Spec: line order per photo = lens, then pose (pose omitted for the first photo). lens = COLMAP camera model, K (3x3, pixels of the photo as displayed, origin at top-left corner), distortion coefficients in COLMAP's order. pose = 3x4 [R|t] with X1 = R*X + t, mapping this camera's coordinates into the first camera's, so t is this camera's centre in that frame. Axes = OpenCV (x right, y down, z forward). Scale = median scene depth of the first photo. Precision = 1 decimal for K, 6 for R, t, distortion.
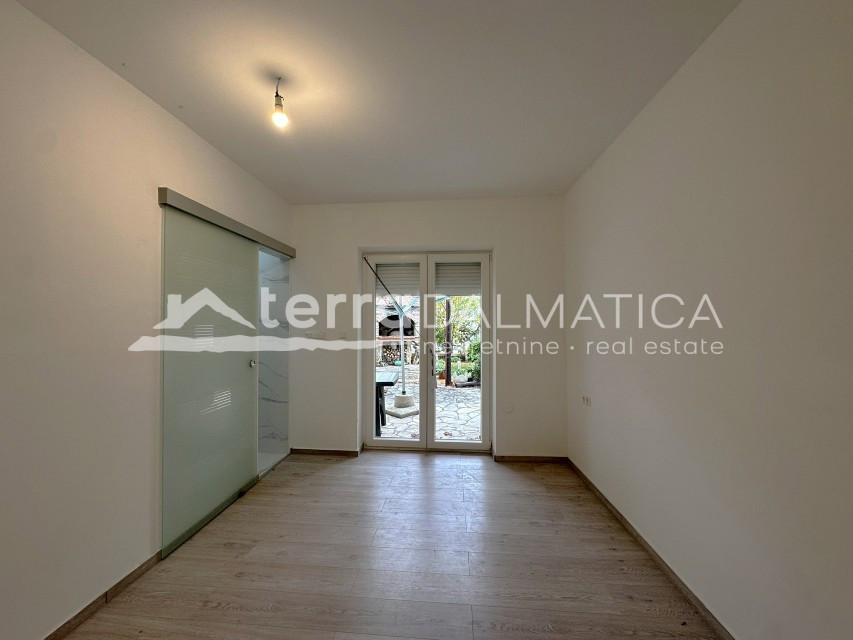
lens RADIAL K [[348.6, 0, 418.2], [0, 348.6, 319.6], [0, 0, 1]] dist [-0.002768, -0.000216]
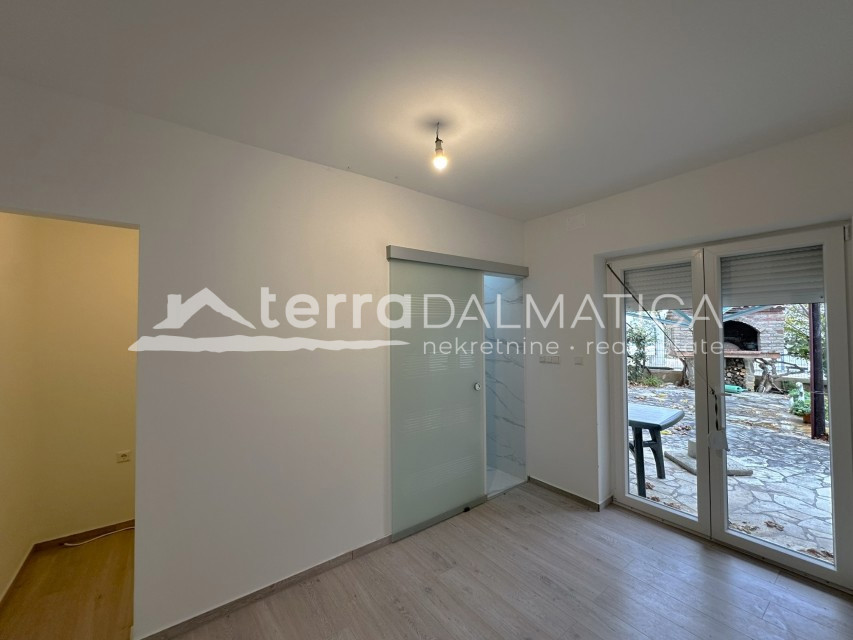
lens RADIAL K [[348.6, 0, 418.2], [0, 348.6, 319.6], [0, 0, 1]] dist [-0.002768, -0.000216]
pose [[0.659609, -0.031594, -0.750945, 0.177821], [0.025859, 0.999479, -0.019336, -0.052593], [0.751164, -0.006665, 0.660082, 0.151253]]
